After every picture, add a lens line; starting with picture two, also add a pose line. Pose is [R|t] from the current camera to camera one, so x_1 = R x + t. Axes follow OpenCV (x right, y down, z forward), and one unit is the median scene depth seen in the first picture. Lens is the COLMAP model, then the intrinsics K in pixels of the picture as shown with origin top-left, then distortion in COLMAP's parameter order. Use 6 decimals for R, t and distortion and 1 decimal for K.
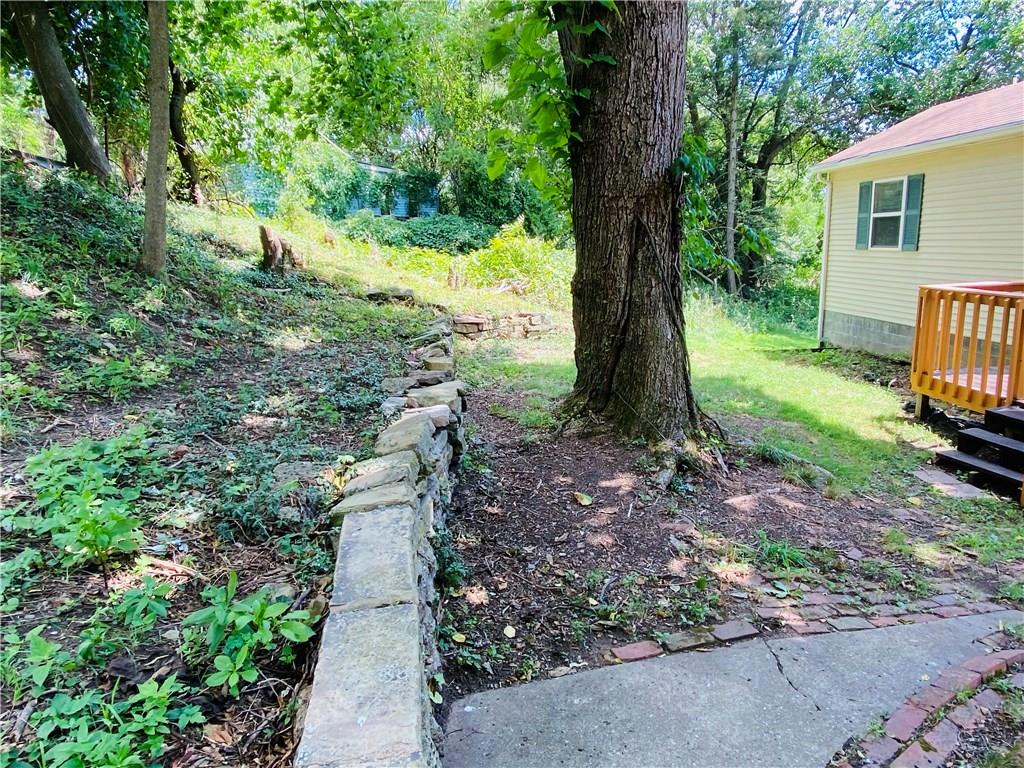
lens RADIAL K [[641.9, 0, 508.0], [0, 641.9, 376.5], [0, 0, 1]] dist [0.034941, -0.019958]
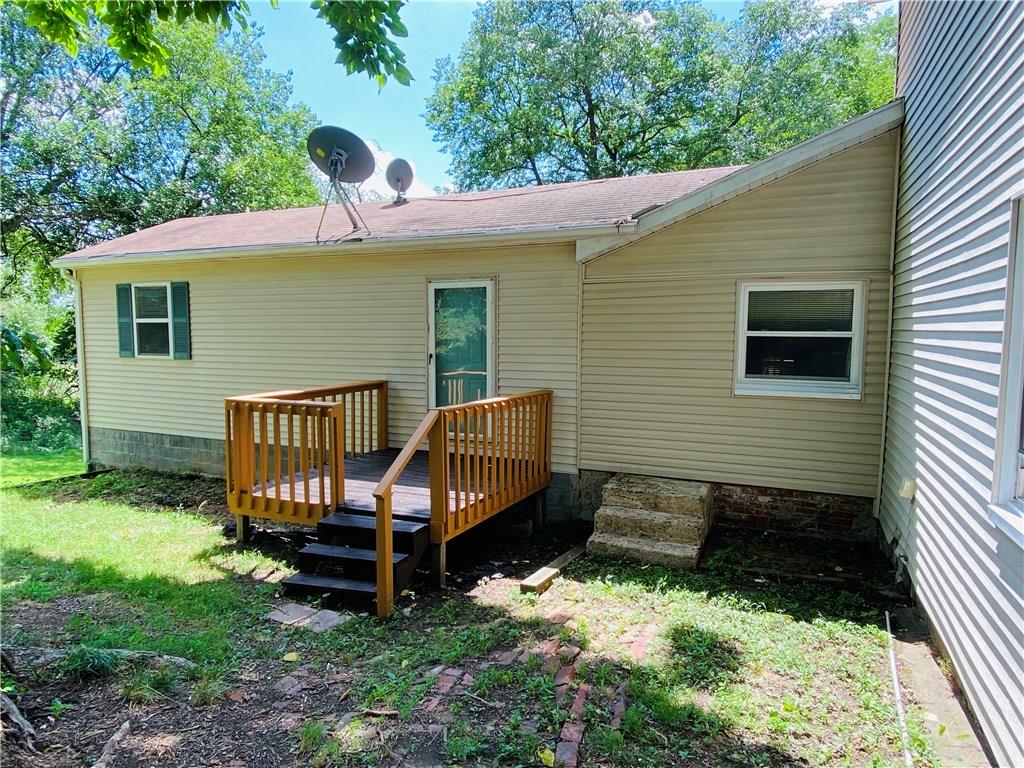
lens RADIAL K [[641.9, 0, 509.2], [0, 641.9, 374.9], [0, 0, 1]] dist [0.034941, -0.019958]
pose [[0.484786, -0.019072, 0.874425, 0.028706], [0.161446, 0.984534, -0.068033, -0.042454], [-0.859603, 0.174154, 0.480367, 0.200211]]
